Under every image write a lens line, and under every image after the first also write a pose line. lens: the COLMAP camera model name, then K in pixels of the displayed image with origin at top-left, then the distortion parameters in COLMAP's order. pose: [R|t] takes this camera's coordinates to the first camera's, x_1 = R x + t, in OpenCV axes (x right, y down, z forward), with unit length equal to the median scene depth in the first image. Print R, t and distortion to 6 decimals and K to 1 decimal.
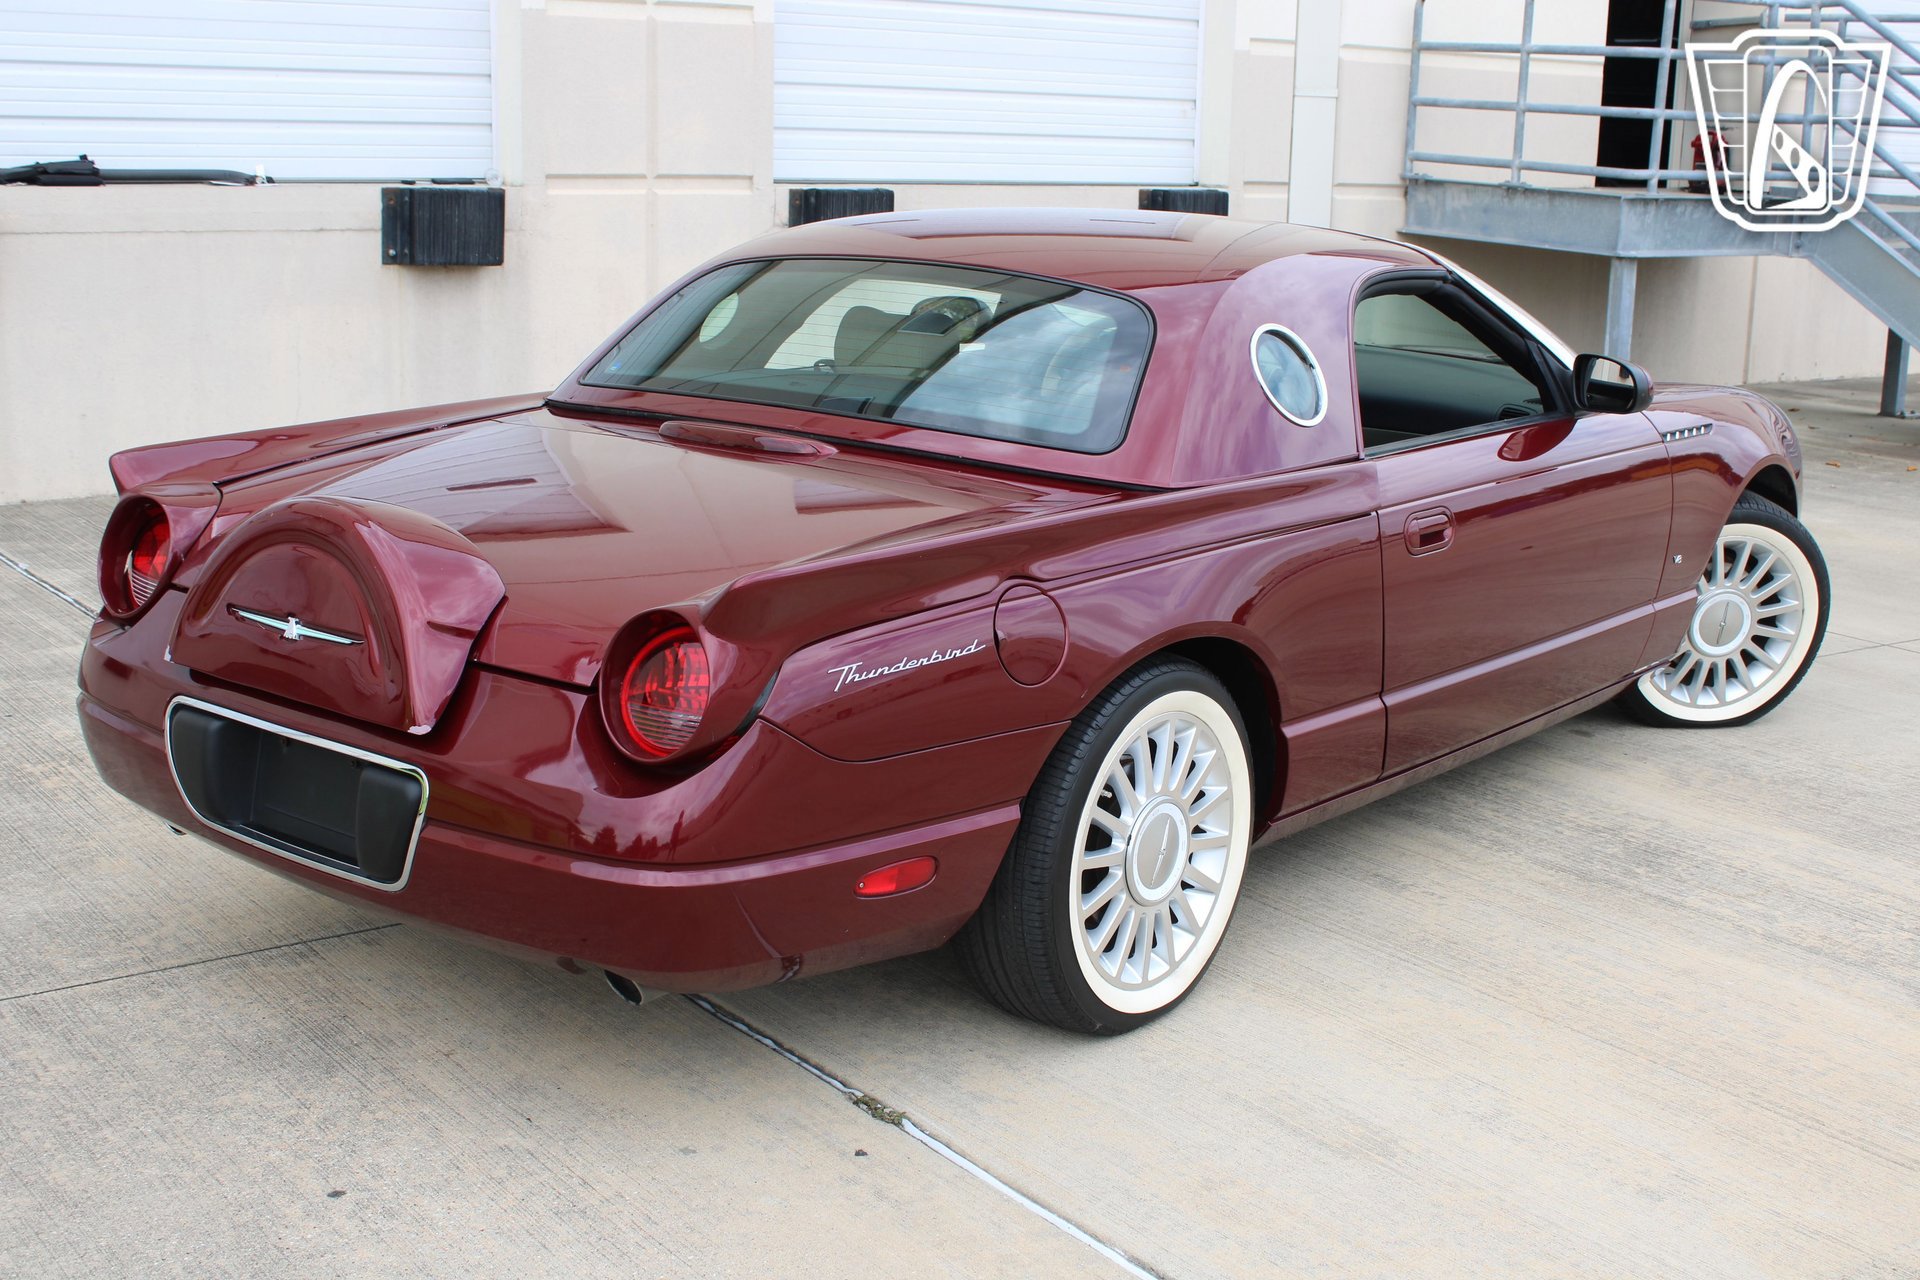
lens RADIAL K [[2353.0, 0, 960.0], [0, 2353.0, 640.0], [0, 0, 1]] dist [-0.111404, 0.201749]
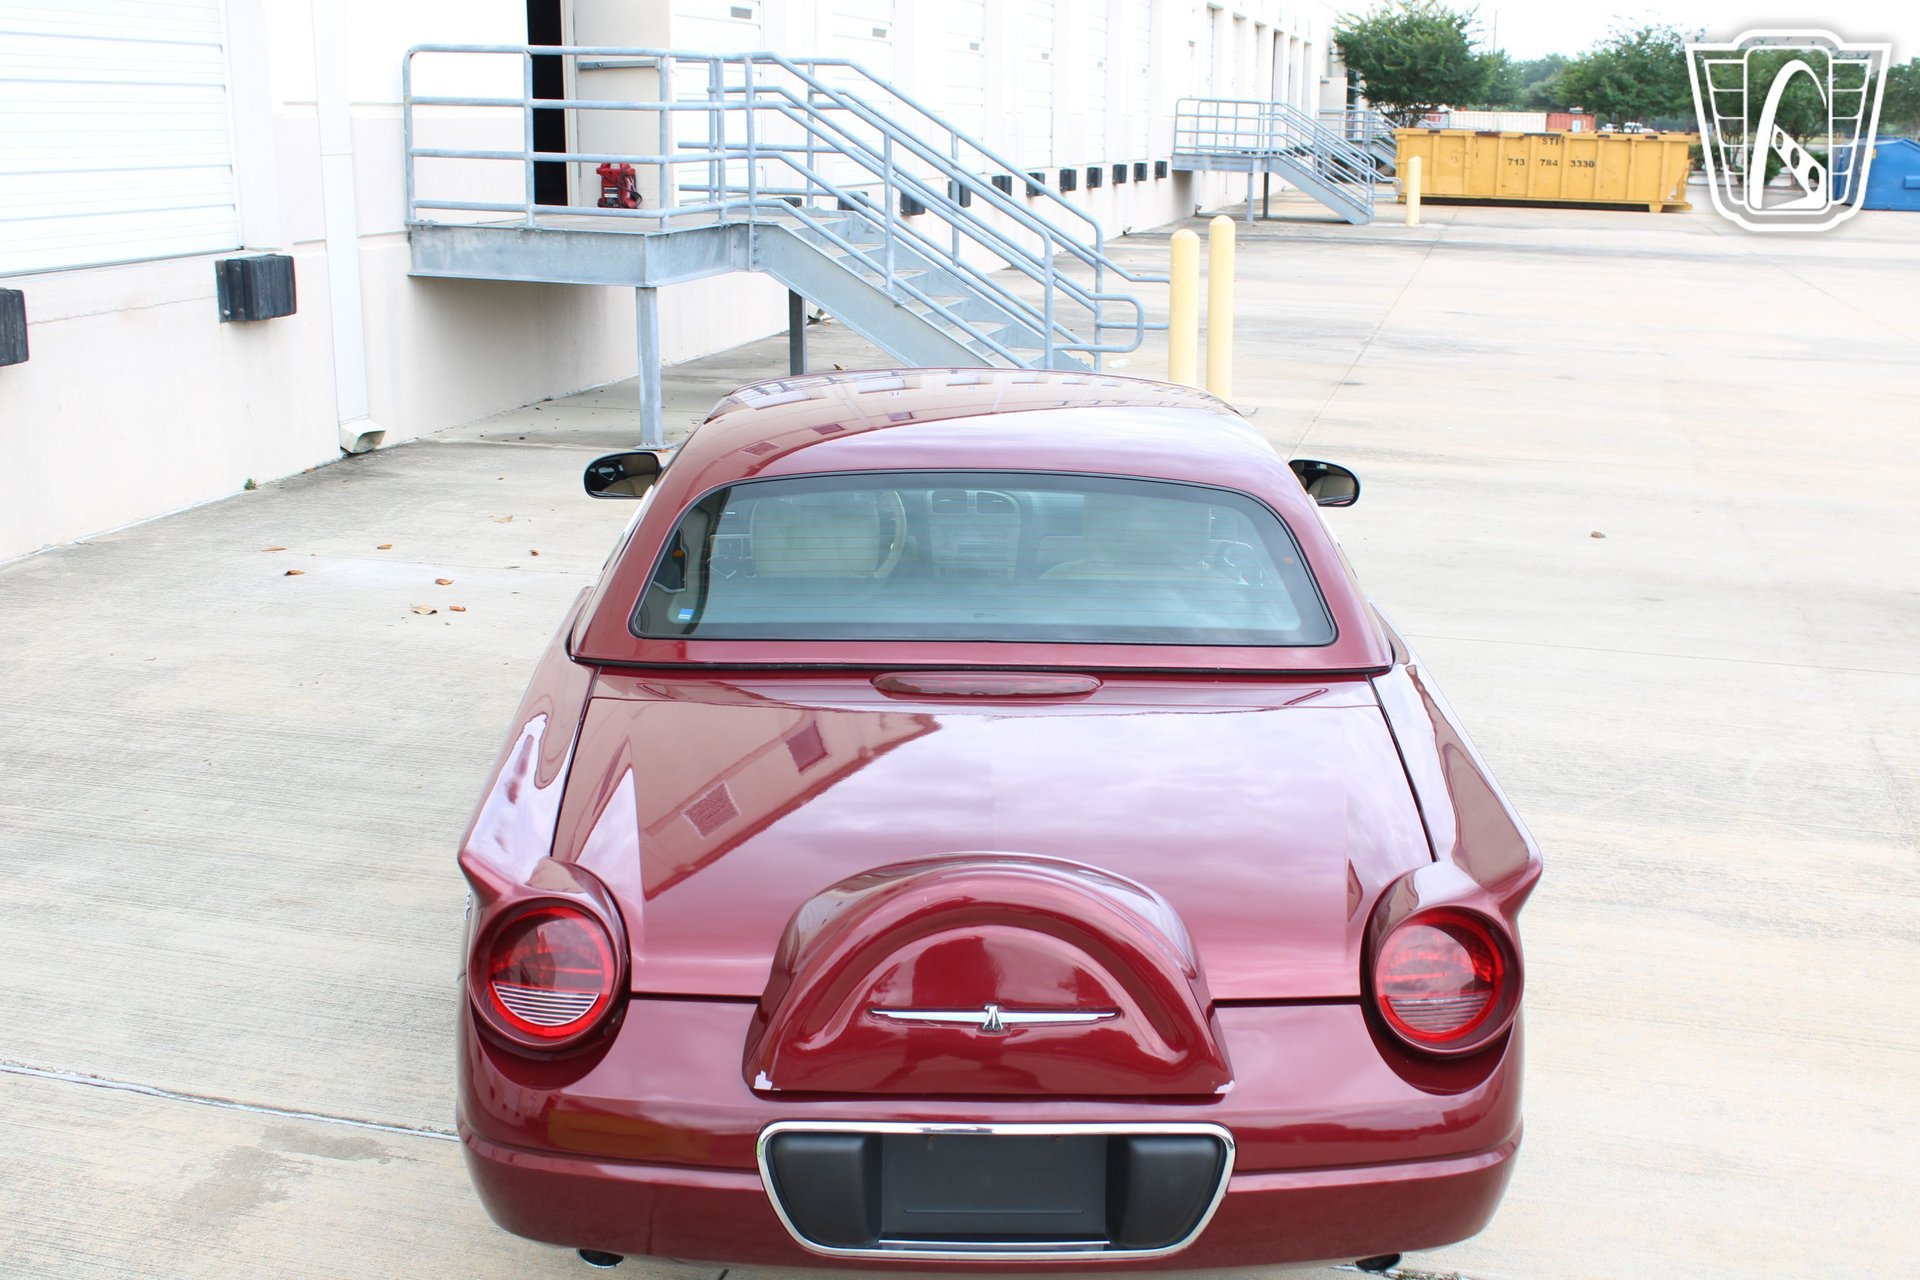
lens RADIAL K [[2089.5, 0, 973.2], [0, 2089.5, 639.8], [0, 0, 1]] dist [-0.086055, 0.039724]
pose [[0.772793, -0.179226, 0.608826, -0.658959], [0.150867, 0.983677, 0.098076, -0.199322], [-0.616466, 0.016060, 0.787218, 0.319772]]
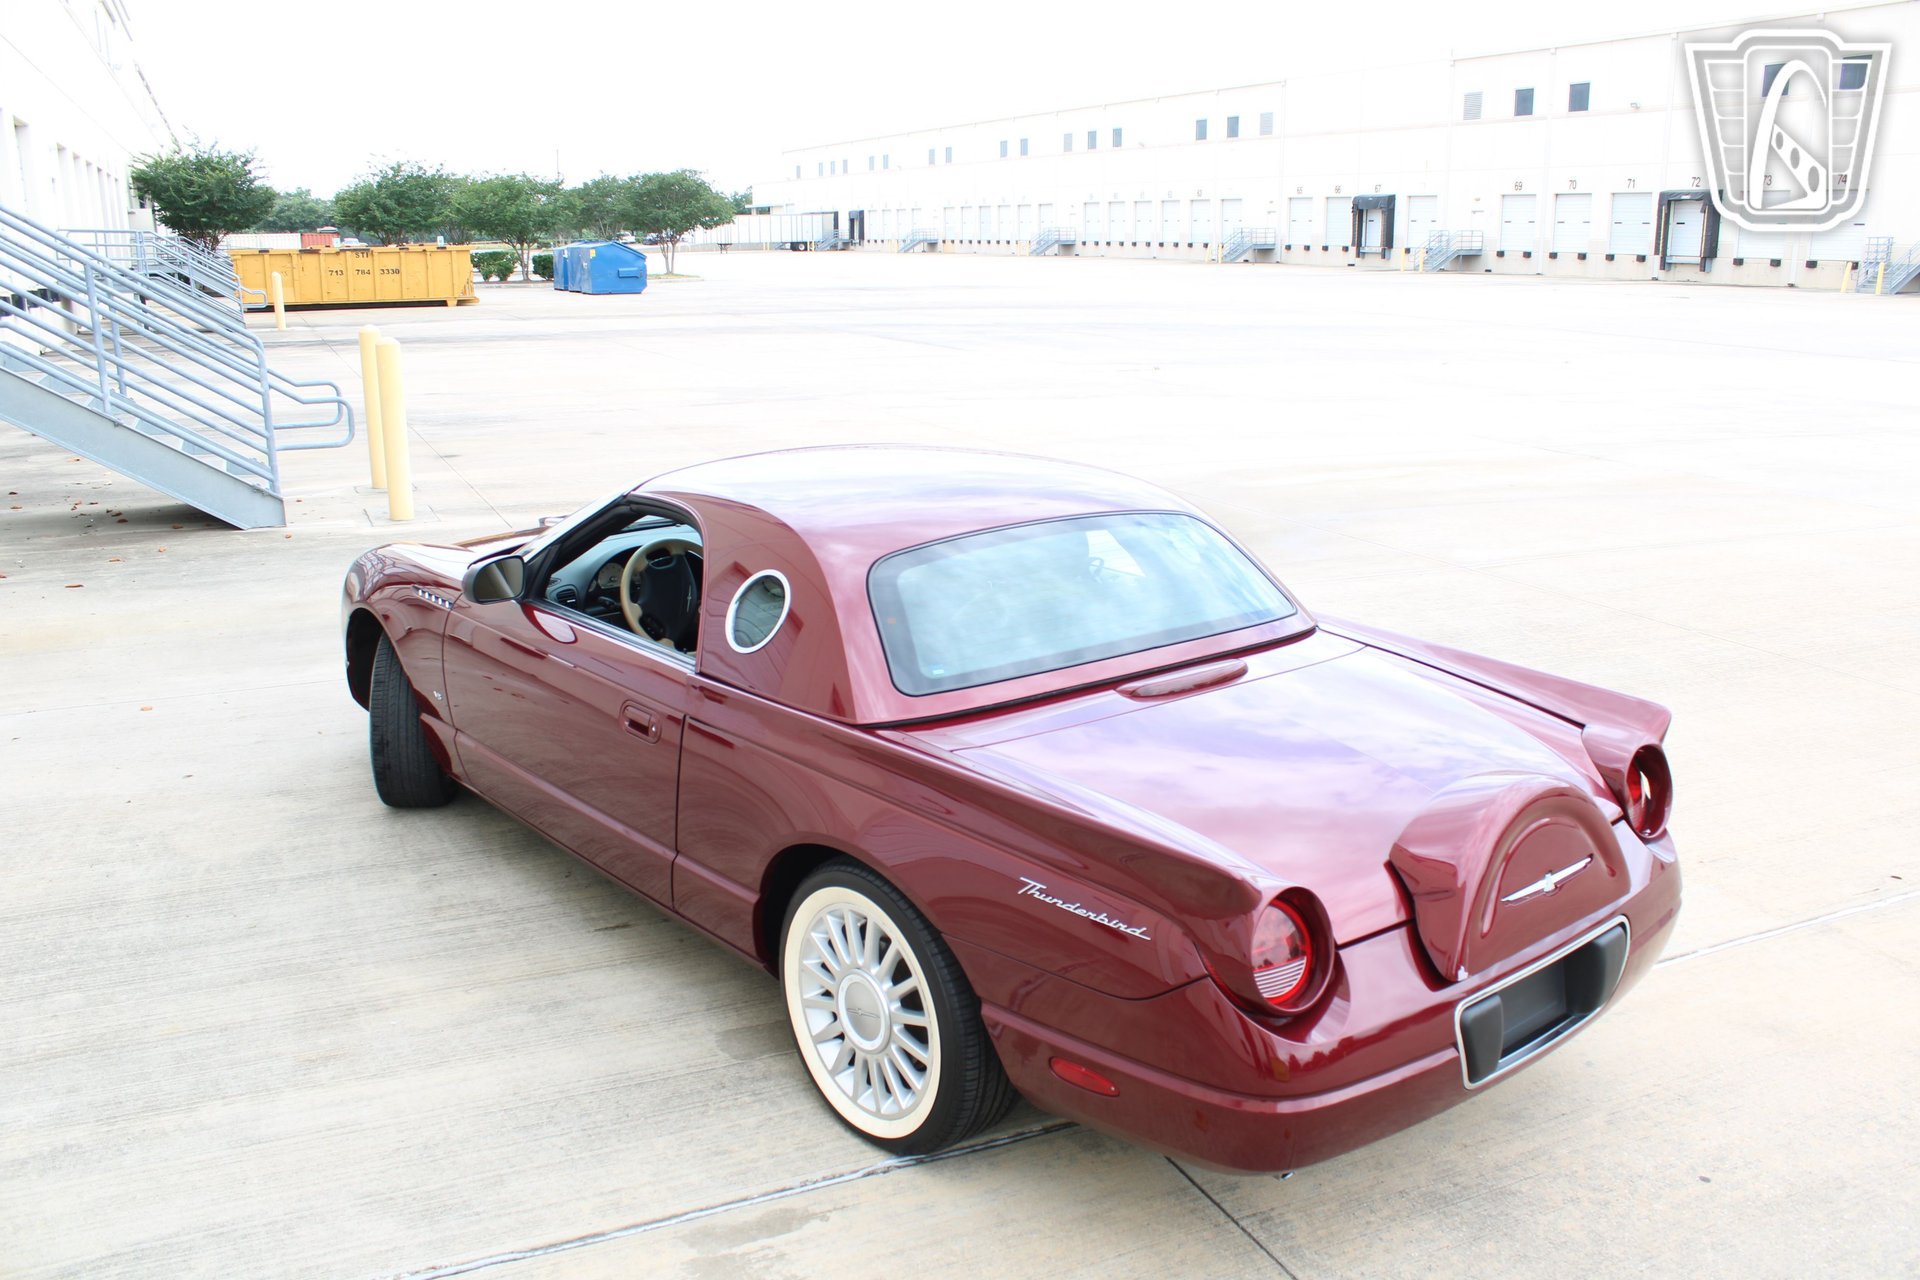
lens RADIAL K [[1644.1, 0, 979.3], [0, 1644.1, 648.2], [0, 0, 1]] dist [-0.170412, 0.162556]
pose [[0.184553, -0.273622, 0.943966, -0.995420], [0.215156, 0.948414, 0.232847, -0.348721], [-0.958983, 0.160127, 0.233904, 0.934290]]
